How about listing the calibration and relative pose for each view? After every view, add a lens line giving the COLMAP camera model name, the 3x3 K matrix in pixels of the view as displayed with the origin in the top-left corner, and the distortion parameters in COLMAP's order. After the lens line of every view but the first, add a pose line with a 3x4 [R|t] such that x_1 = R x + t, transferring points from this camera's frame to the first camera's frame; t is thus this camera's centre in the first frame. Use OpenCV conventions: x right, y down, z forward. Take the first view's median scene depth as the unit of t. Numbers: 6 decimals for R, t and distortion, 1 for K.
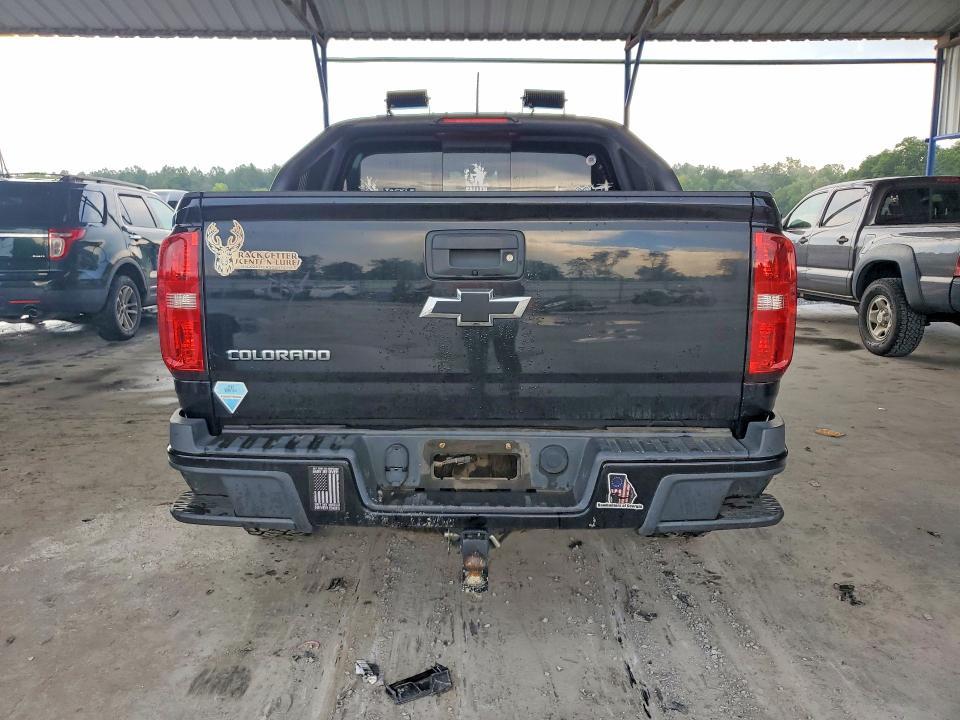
lens RADIAL K [[776.2, 0, 475.7], [0, 776.2, 360.7], [0, 0, 1]] dist [0.003545, 0.009411]
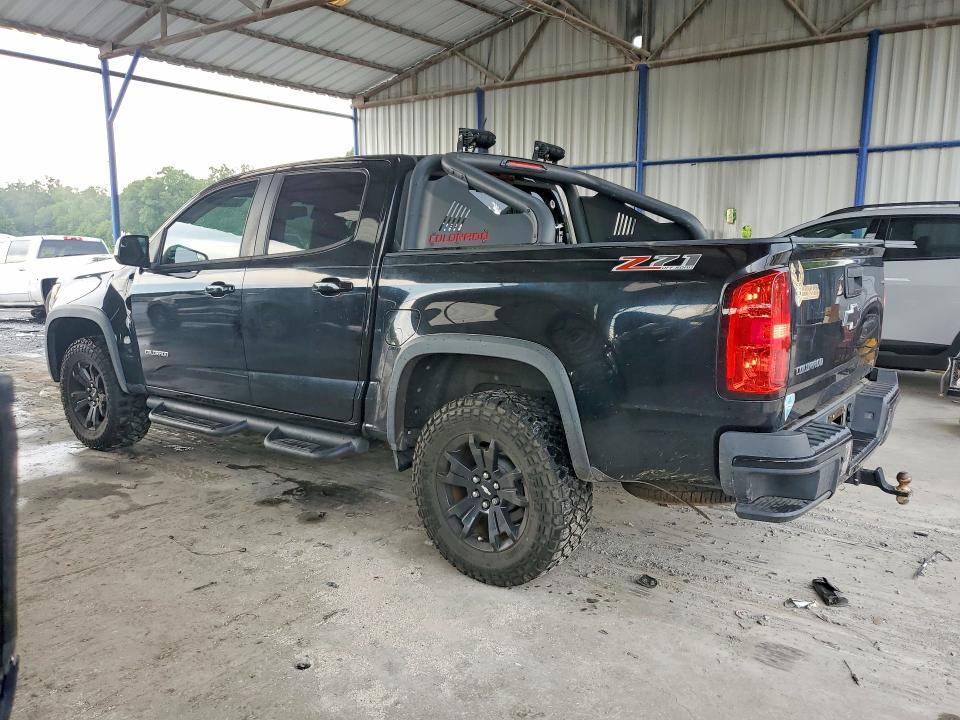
lens RADIAL K [[776.2, 0, 475.7], [0, 776.2, 360.7], [0, 0, 1]] dist [0.003545, 0.009411]
pose [[0.581239, -0.119057, 0.804976, -0.336130], [0.140020, 0.989117, 0.045190, -0.030913], [-0.801596, 0.086447, 0.591584, 0.146539]]
